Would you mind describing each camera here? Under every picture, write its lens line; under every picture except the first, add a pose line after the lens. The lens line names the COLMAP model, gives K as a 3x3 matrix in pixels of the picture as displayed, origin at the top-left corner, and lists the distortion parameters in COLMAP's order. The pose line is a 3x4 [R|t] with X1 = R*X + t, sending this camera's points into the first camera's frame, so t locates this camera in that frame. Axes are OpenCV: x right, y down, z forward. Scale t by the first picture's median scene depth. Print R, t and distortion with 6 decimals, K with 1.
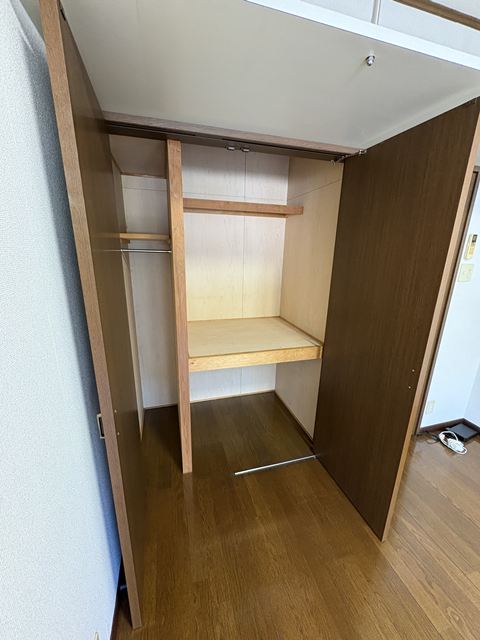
lens RADIAL K [[255.5, 0, 239.4], [0, 255.5, 320.3], [0, 0, 1]] dist [-0.001601, 0.000218]
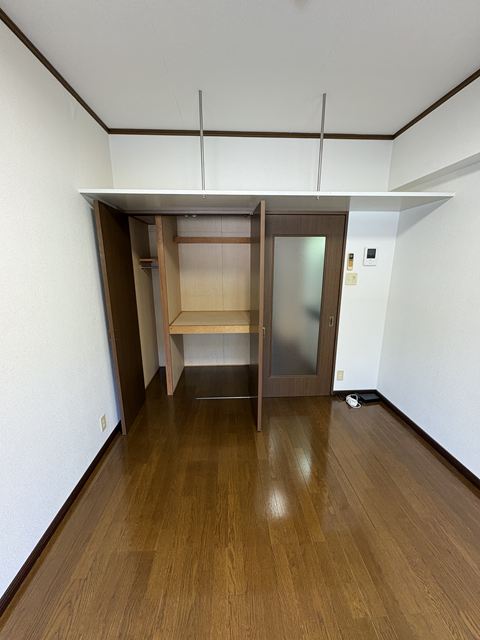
lens RADIAL K [[255.5, 0, 238.0], [0, 255.5, 319.3], [0, 0, 1]] dist [-0.001601, 0.000218]
pose [[0.972605, 0.033547, -0.230029, 0.499381], [-0.044015, 0.998208, -0.040529, 0.111281], [0.228257, 0.049544, 0.972339, -0.475641]]
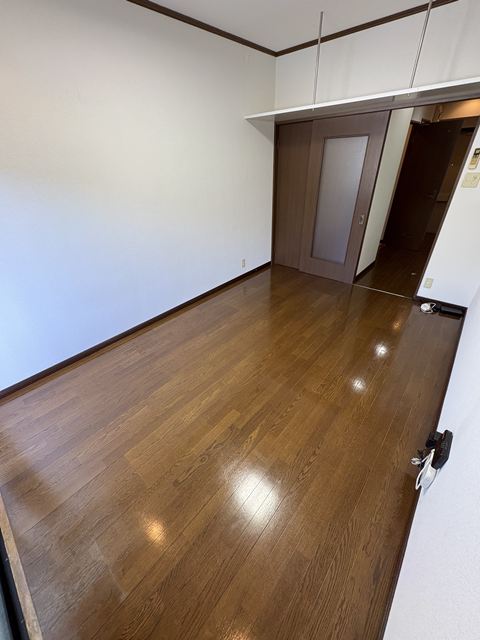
lens RADIAL K [[255.5, 0, 240.7], [0, 255.5, 320.7], [0, 0, 1]] dist [-0.001601, 0.000218]
pose [[0.538706, 0.420689, -0.729943, 1.291456], [-0.178178, 0.903699, 0.389333, 0.149835], [0.823437, -0.079676, 0.561786, -0.708180]]
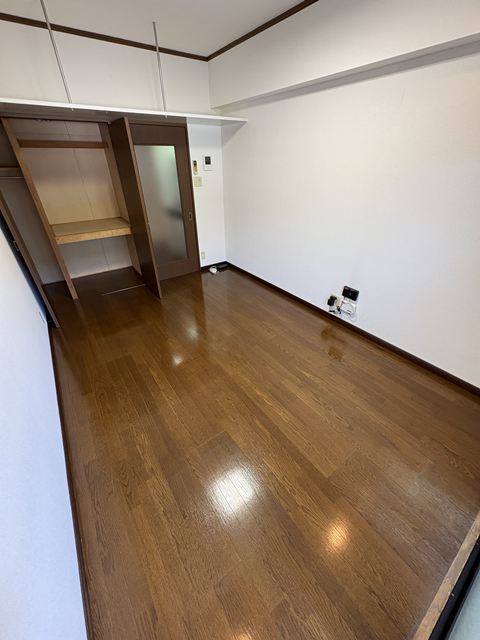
lens RADIAL K [[255.5, 0, 241.8], [0, 255.5, 321.1], [0, 0, 1]] dist [-0.001601, 0.000218]
pose [[0.941369, -0.200978, 0.270986, 0.365644], [0.112449, 0.944186, 0.309627, 0.229330], [-0.318089, -0.261001, 0.911426, -1.059102]]
